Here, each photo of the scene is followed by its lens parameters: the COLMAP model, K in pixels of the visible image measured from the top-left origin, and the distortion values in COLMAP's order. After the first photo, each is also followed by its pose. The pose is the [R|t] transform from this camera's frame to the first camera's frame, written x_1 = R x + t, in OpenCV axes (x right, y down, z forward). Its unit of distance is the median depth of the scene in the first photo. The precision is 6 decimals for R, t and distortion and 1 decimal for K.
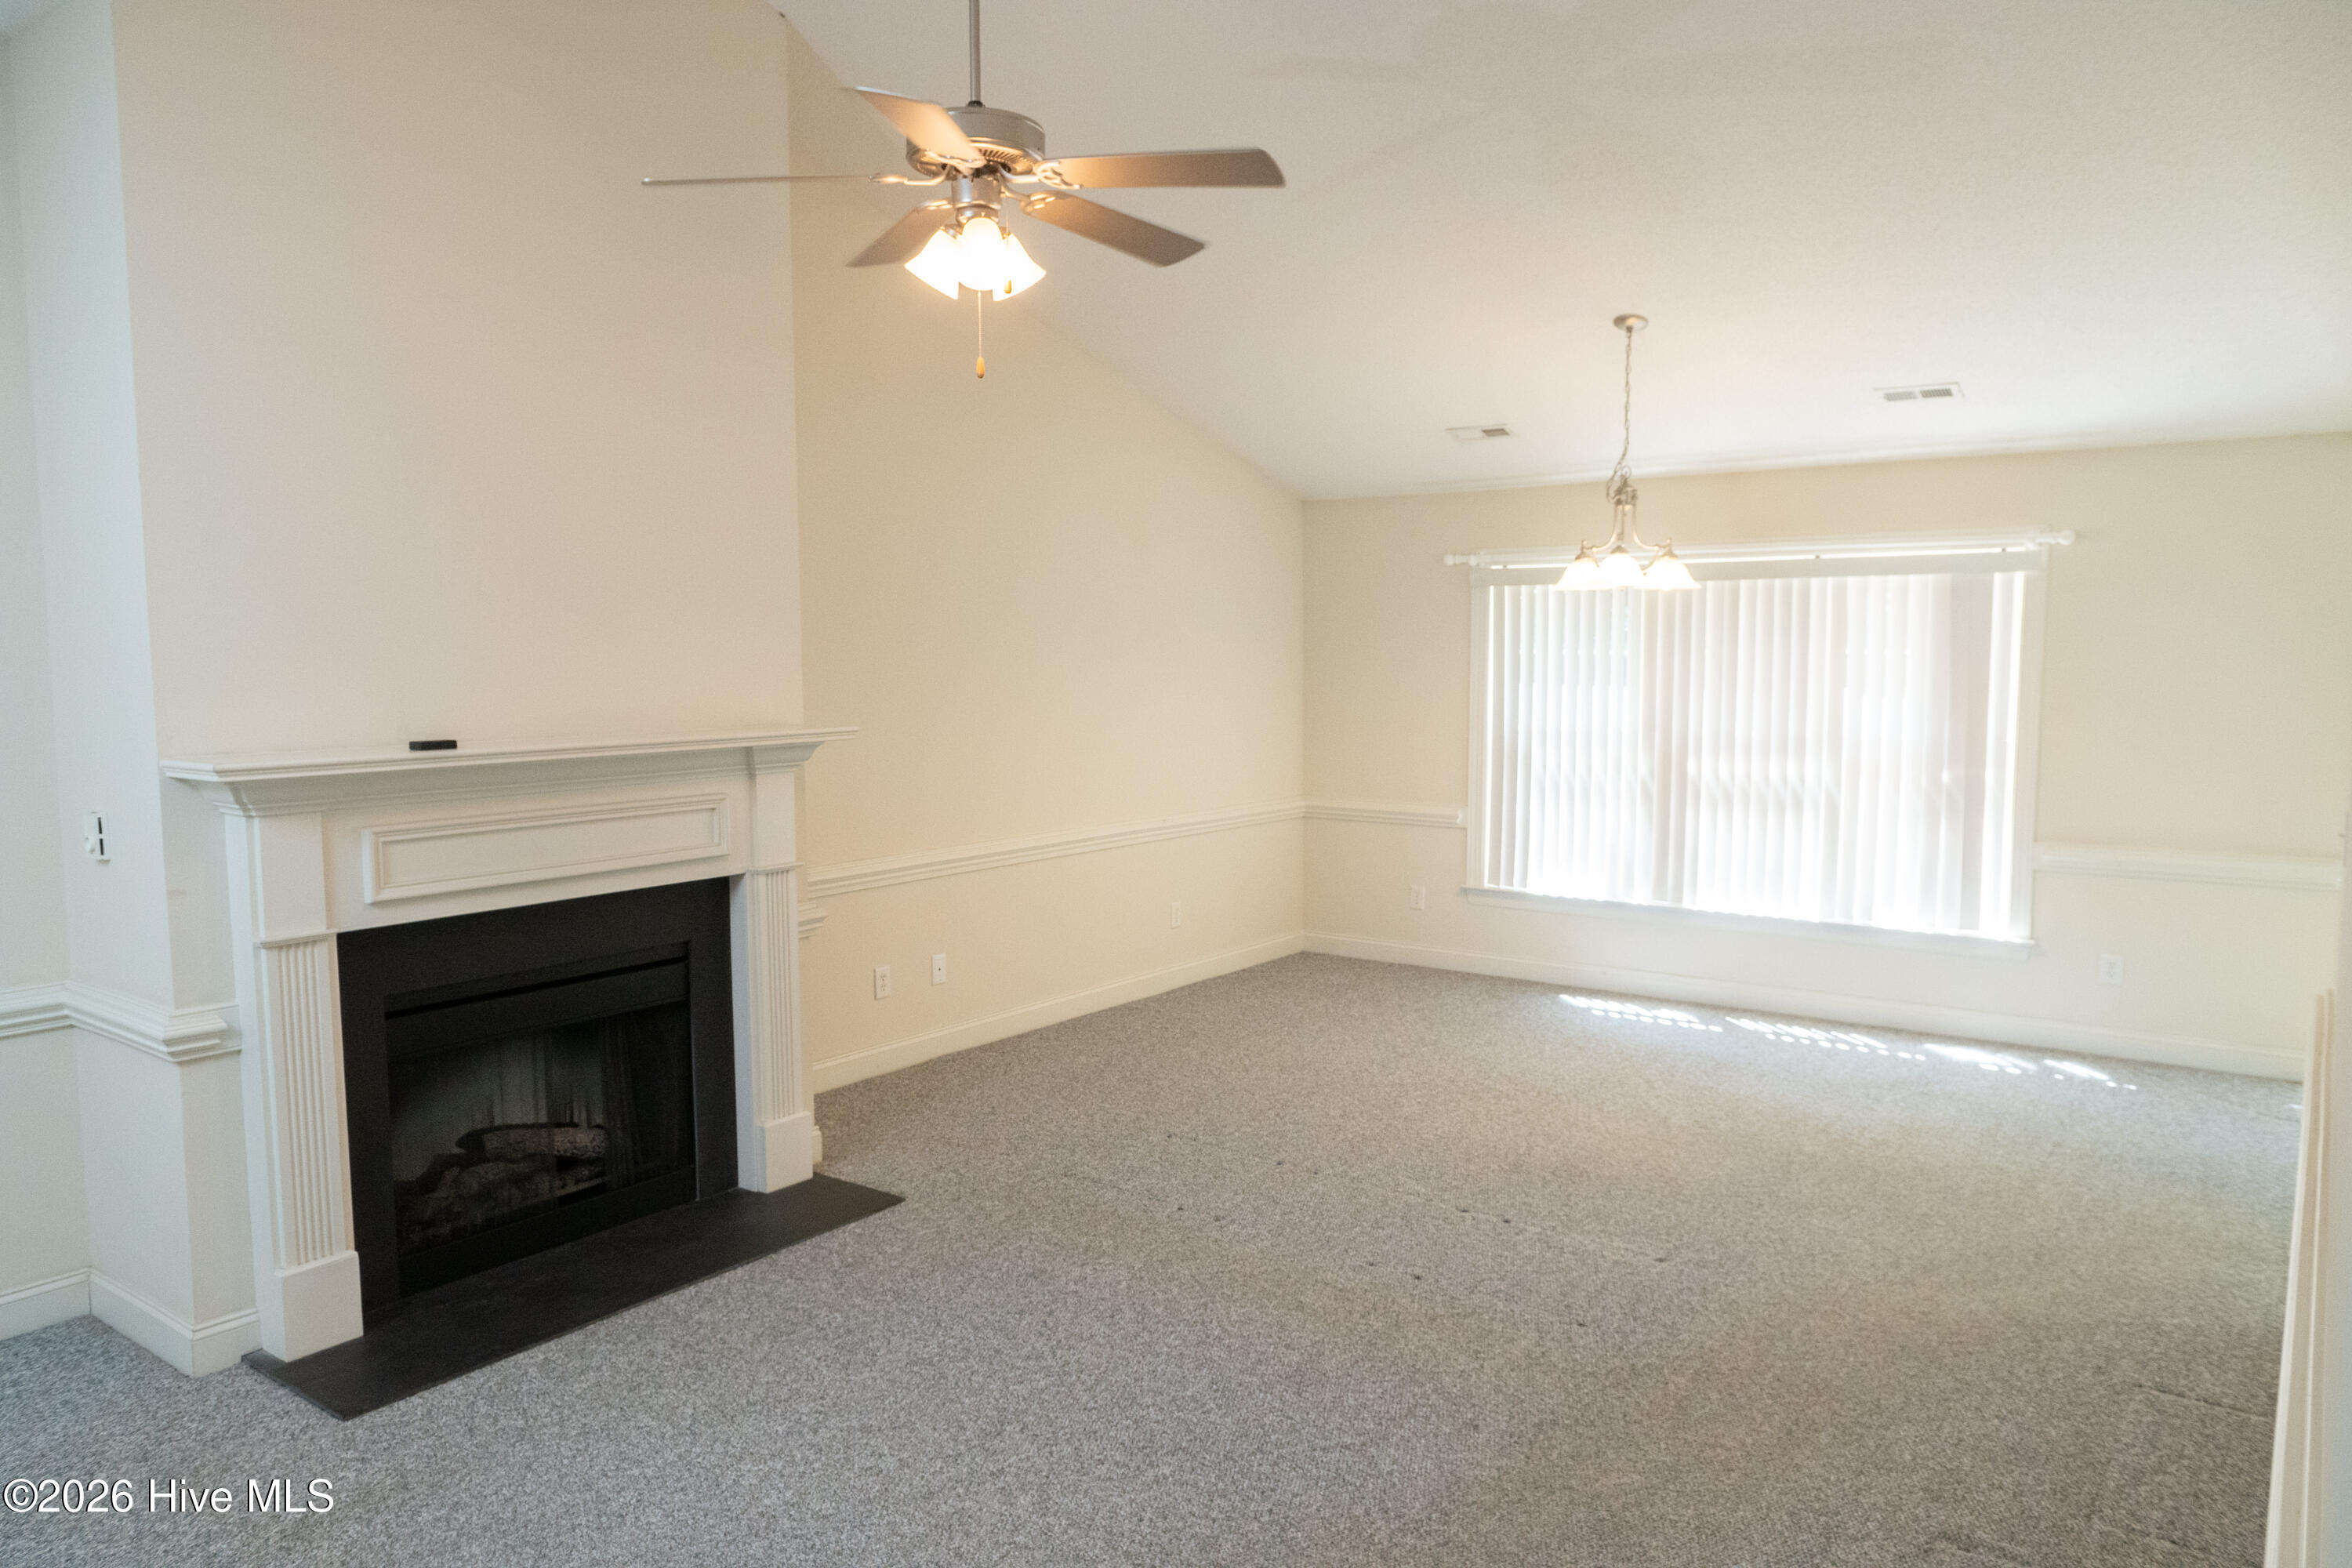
lens RADIAL K [[1574.1, 0, 1185.3], [0, 1574.1, 781.1], [0, 0, 1]] dist [0.001096, -0.001984]
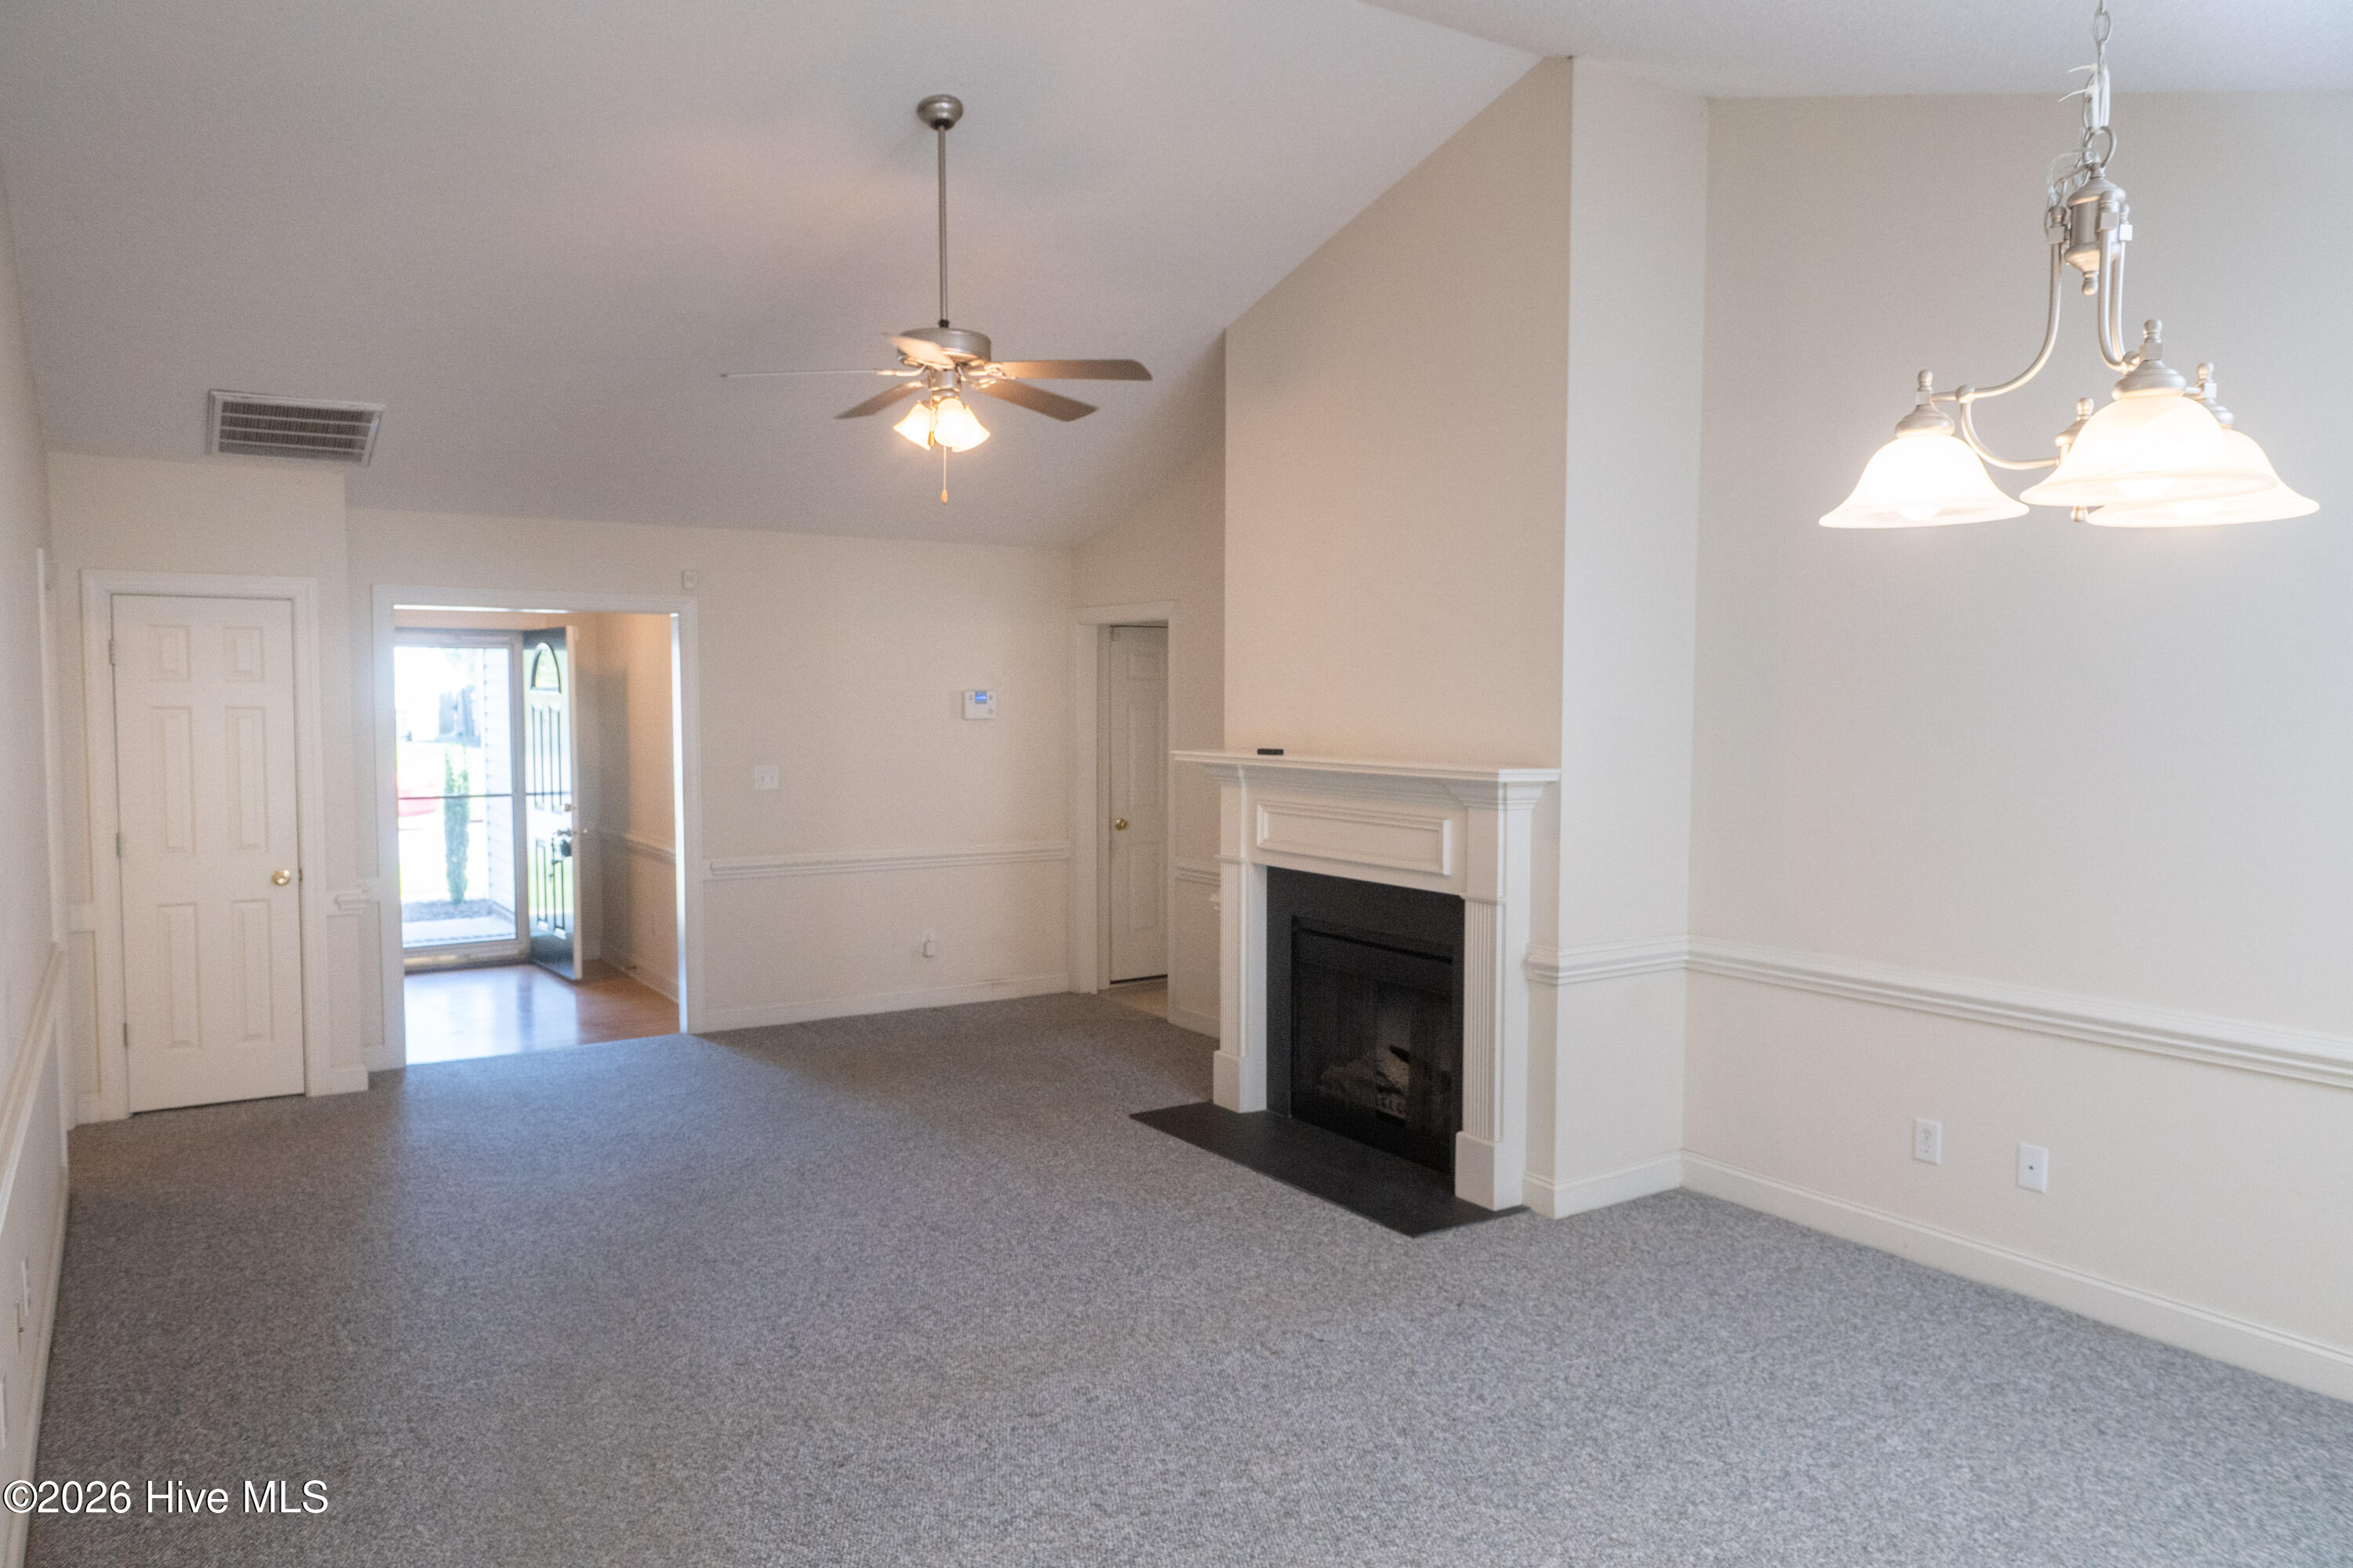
lens RADIAL K [[1607.3, 0, 1183.9], [0, 1607.3, 785.0], [0, 0, 1]] dist [-0.000177, -0.000390]
pose [[-0.351942, 0.056193, -0.934334, 0.616915], [-0.082953, 0.992396, 0.090932, -0.076930], [0.932339, 0.109509, -0.344604, 0.896277]]
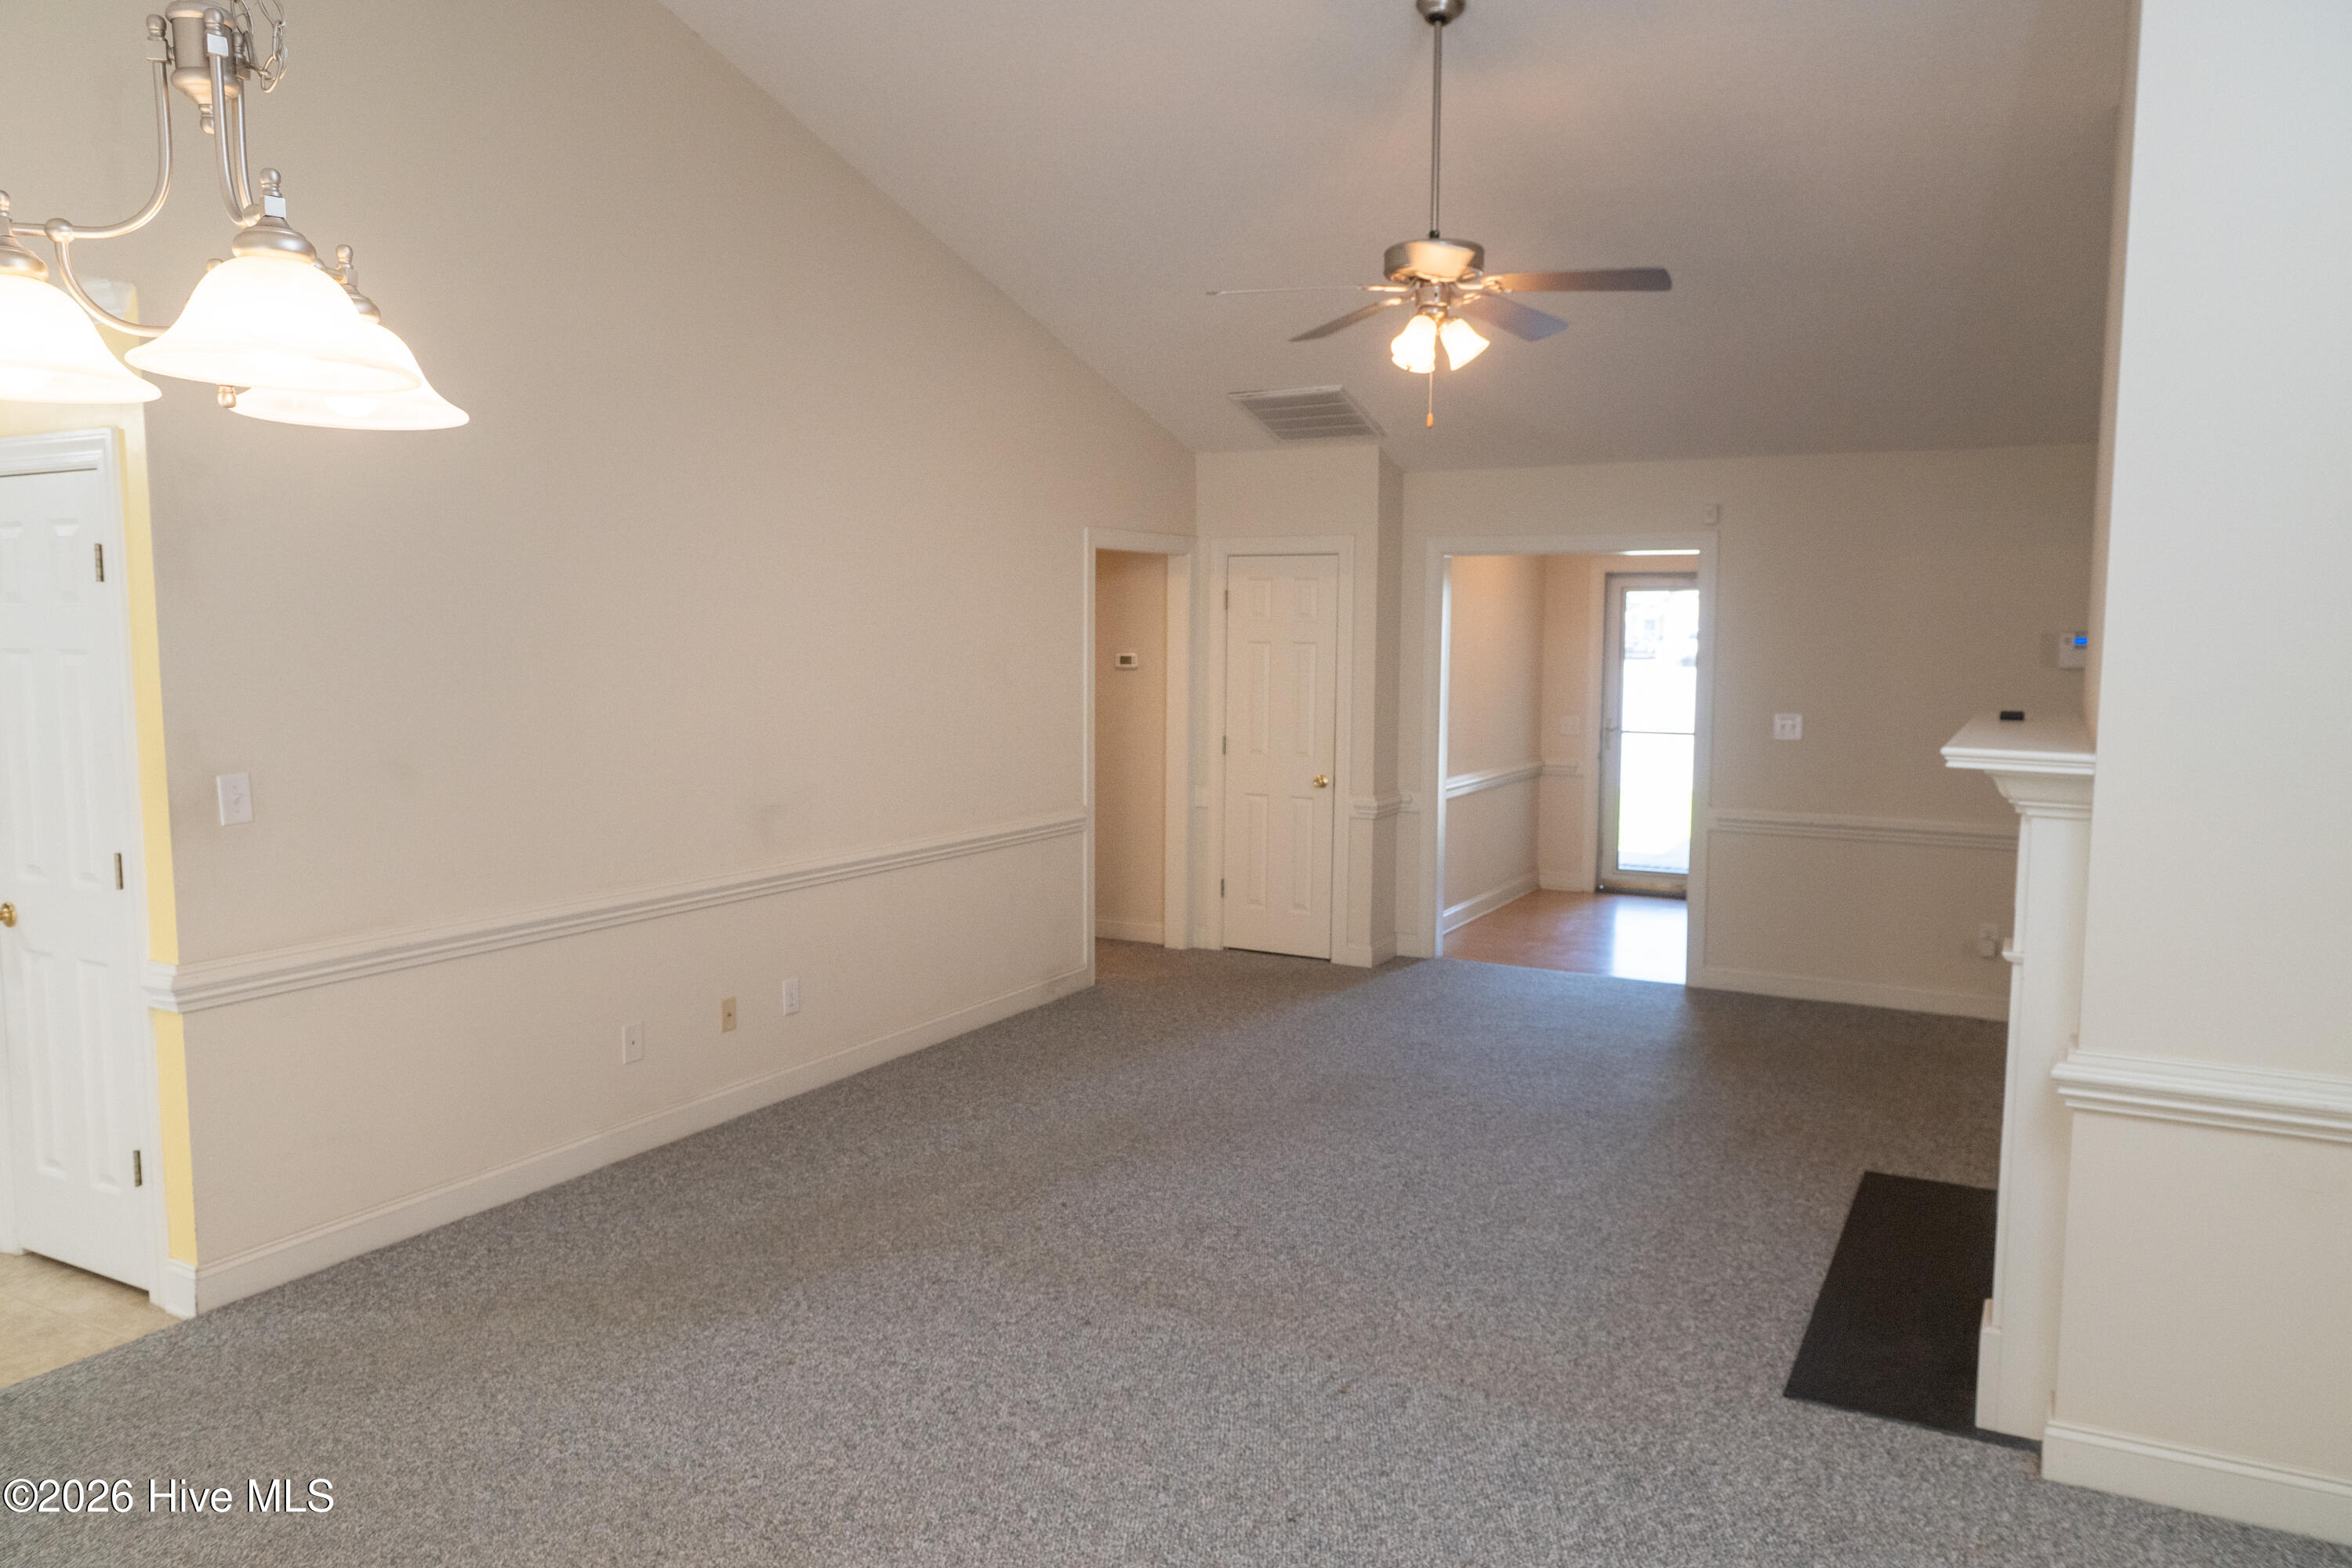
lens RADIAL K [[1605.3, 0, 1162.6], [0, 1605.3, 794.8], [0, 0, 1]] dist [0.007009, 0.005283]
pose [[-0.992326, 0.010645, -0.123189, 0.143654], [-0.012817, 0.982065, 0.188109, -0.103290], [0.122982, 0.188244, -0.974392, 1.230060]]
